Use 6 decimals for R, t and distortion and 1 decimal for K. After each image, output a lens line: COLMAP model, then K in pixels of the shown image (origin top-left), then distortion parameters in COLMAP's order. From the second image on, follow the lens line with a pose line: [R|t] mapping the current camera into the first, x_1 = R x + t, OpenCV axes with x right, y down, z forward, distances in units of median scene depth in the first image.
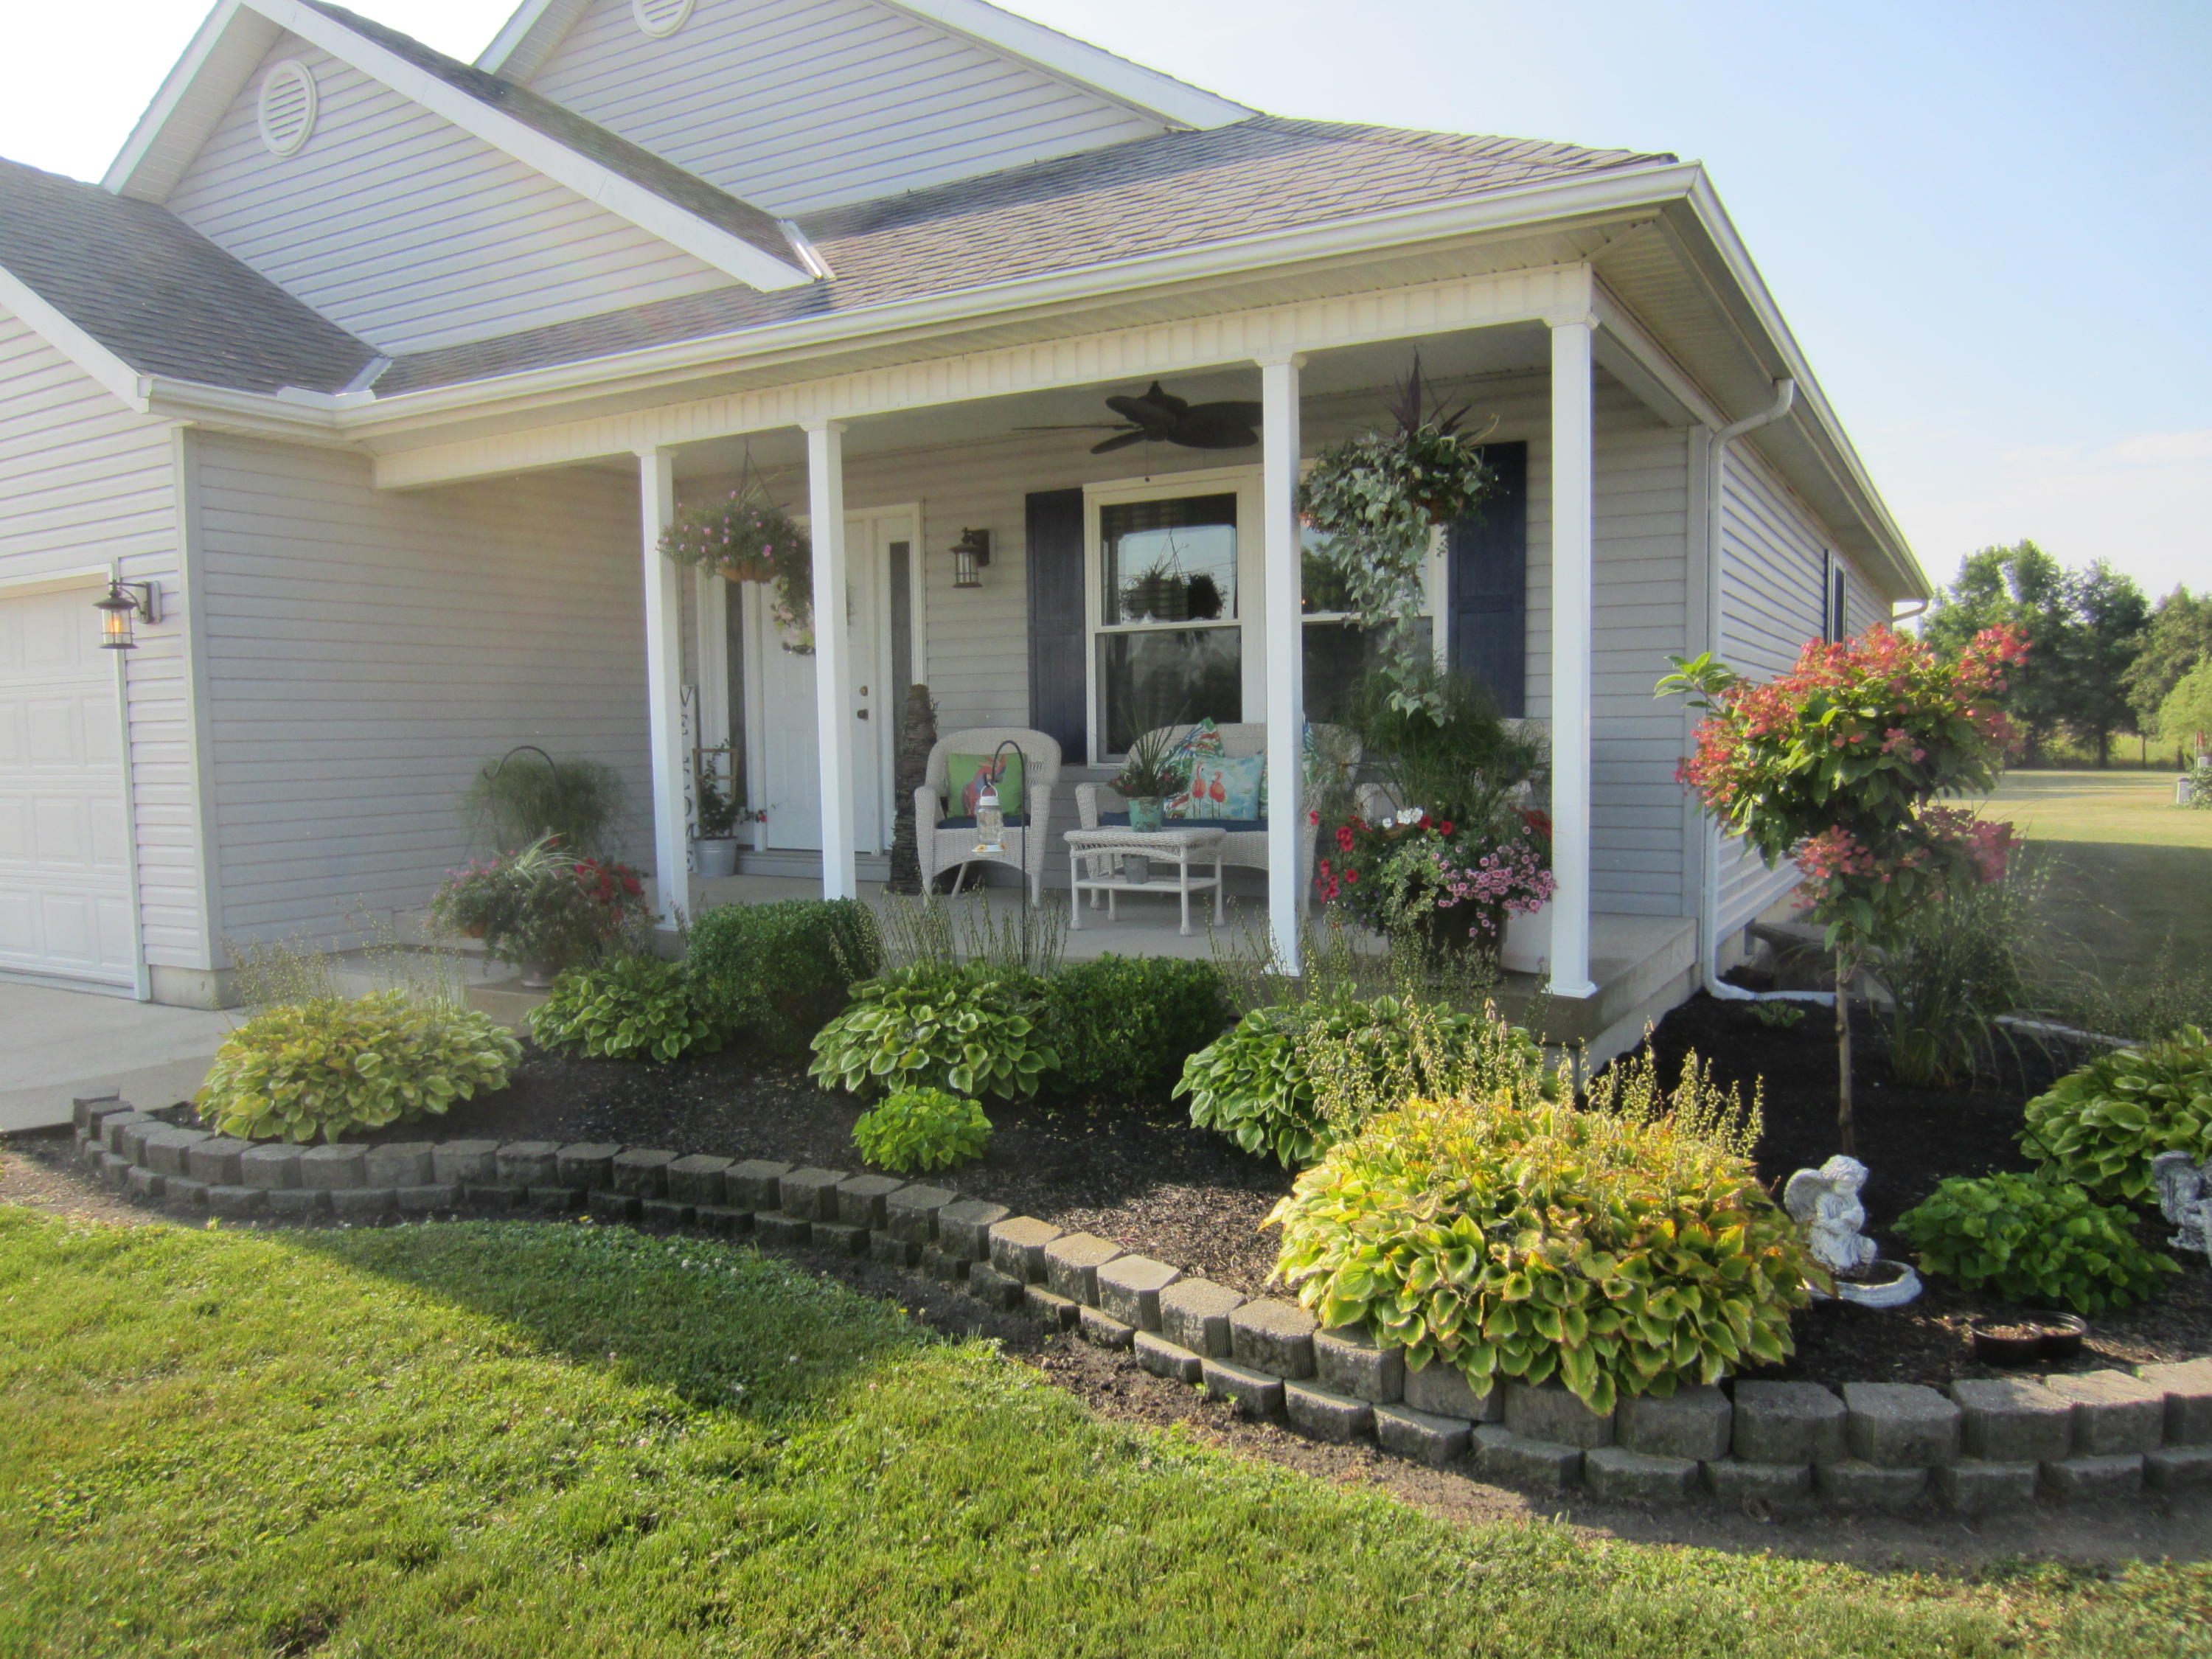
lens RADIAL K [[1570.6, 0, 1106.0], [0, 1570.6, 829.5], [0, 0, 1]] dist [-0.040484, 0.023155]
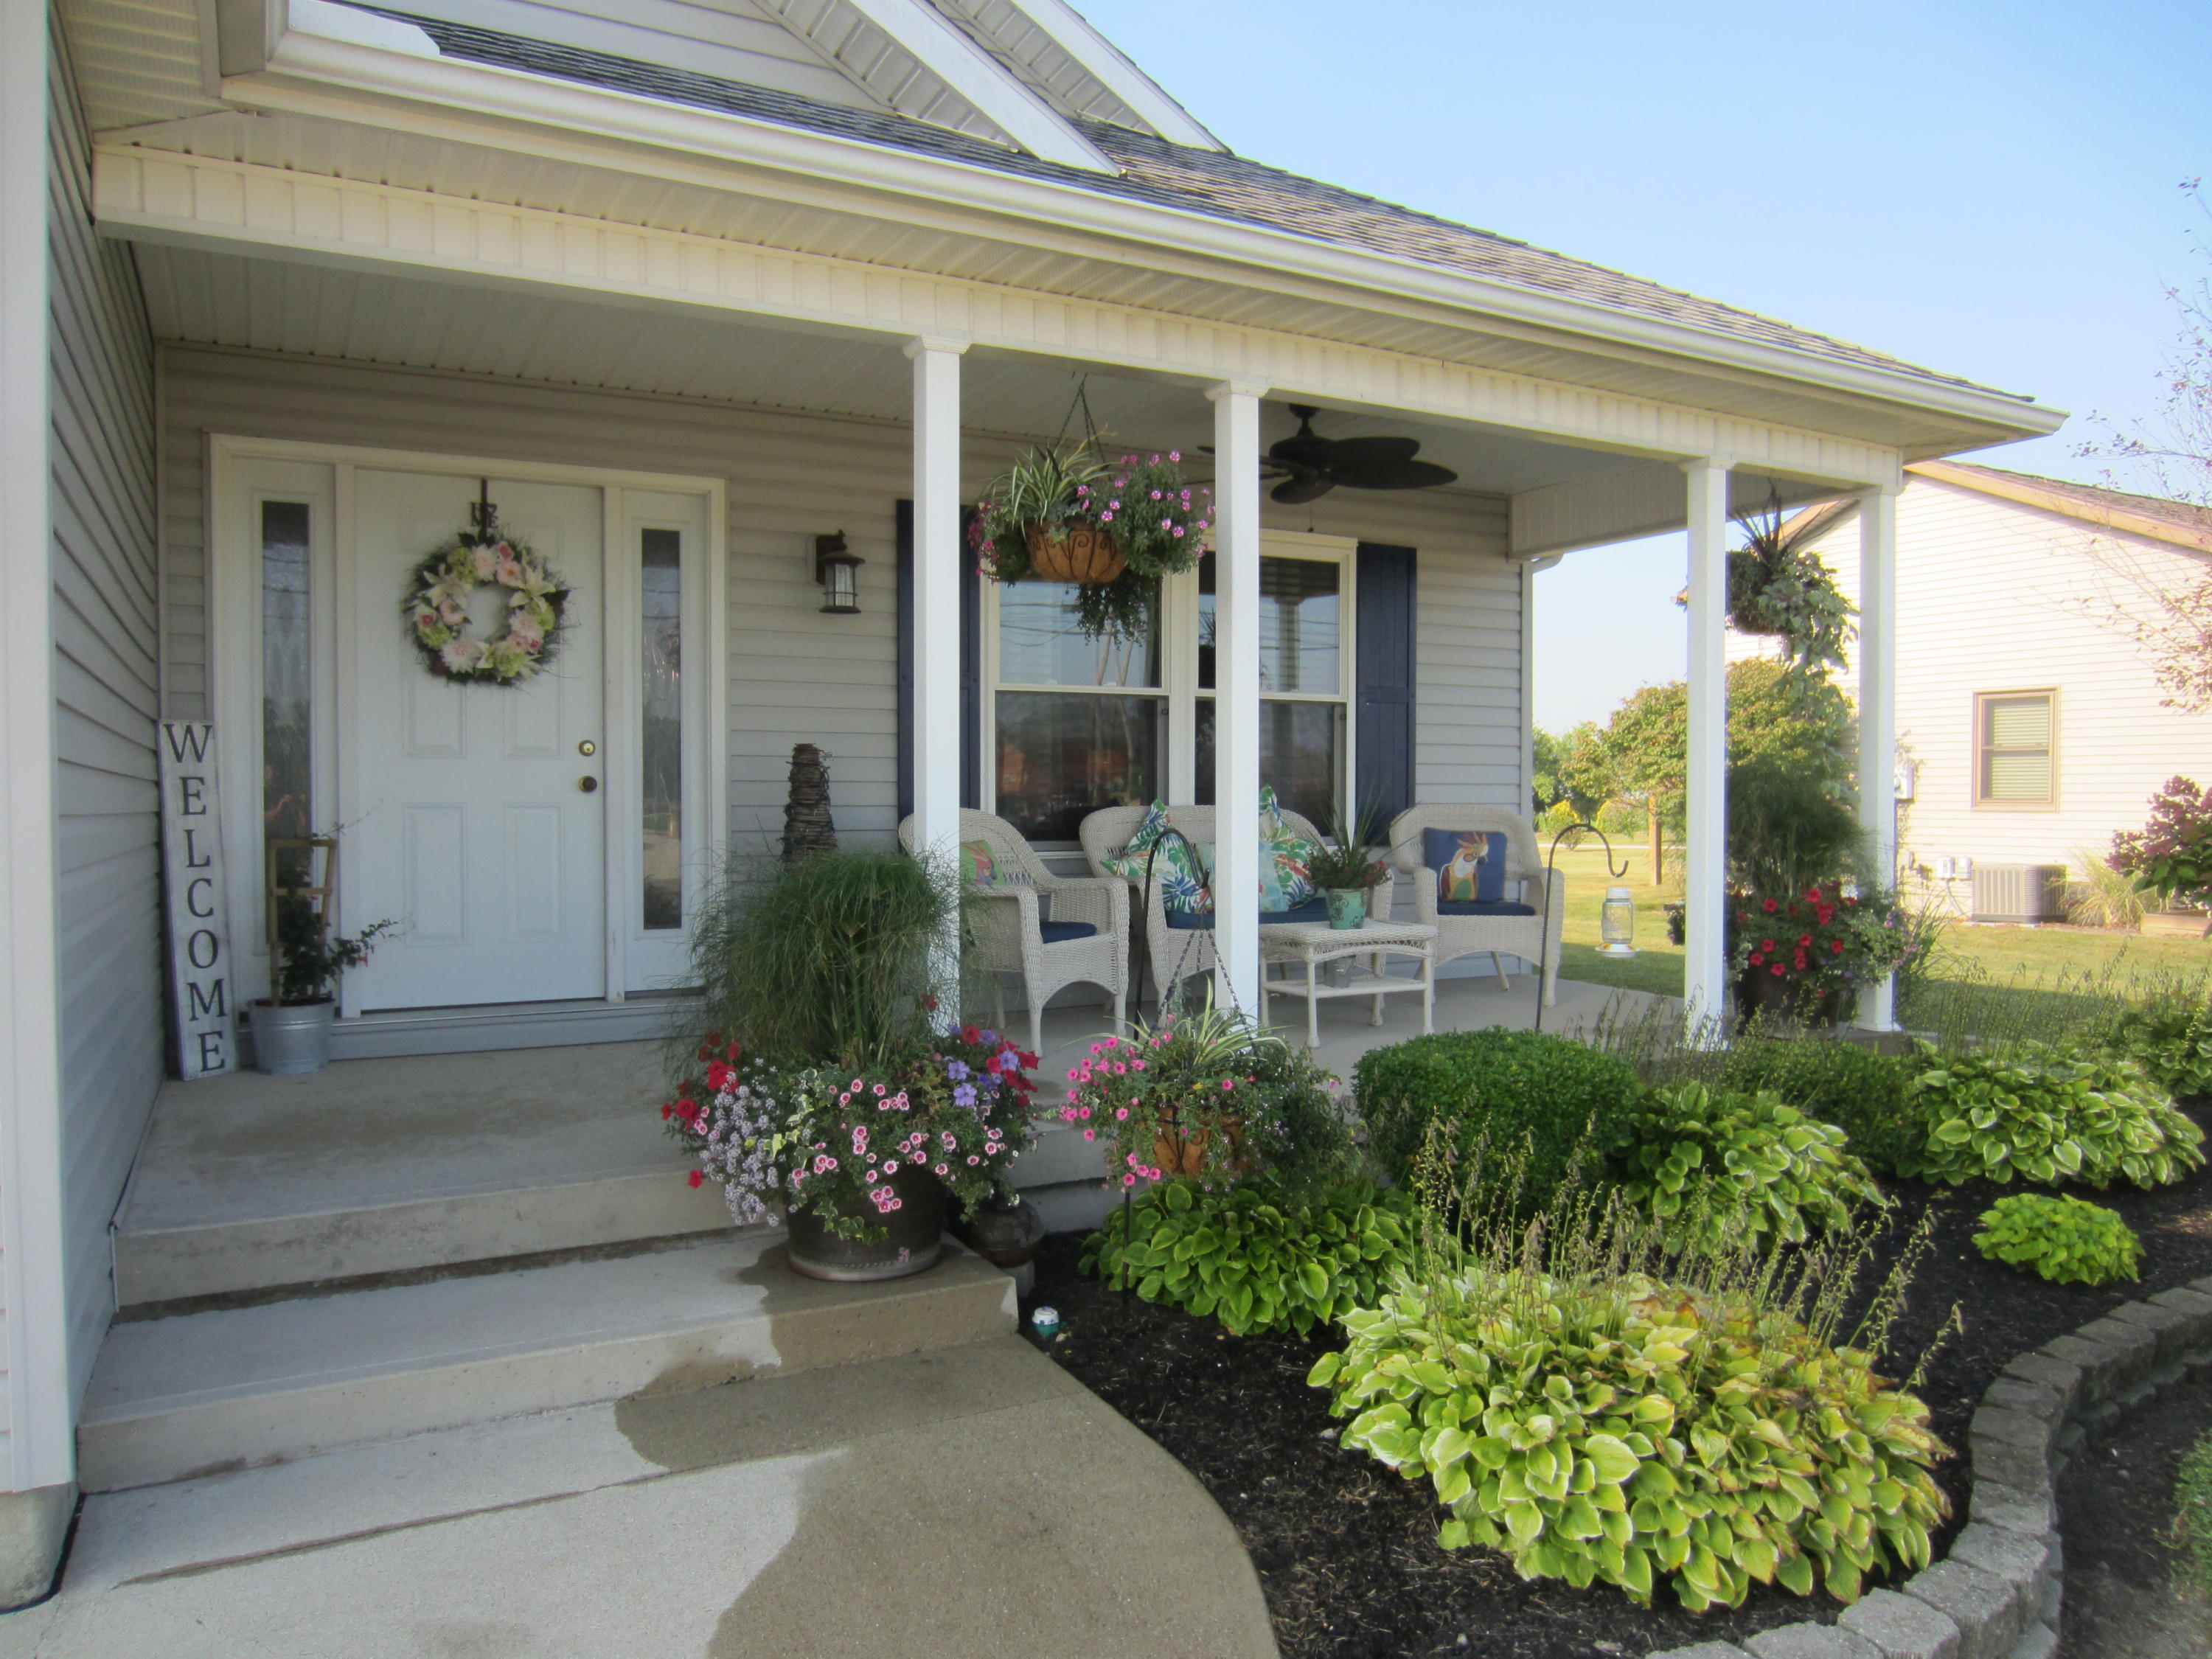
lens RADIAL K [[1570.6, 0, 1106.0], [0, 1570.6, 829.5], [0, 0, 1]] dist [-0.040484, 0.023155]
pose [[0.522025, -0.001973, 0.852928, -0.623263], [0.047023, 0.998543, -0.026471, -0.029361], [-0.851633, 0.053926, 0.521357, 0.513764]]
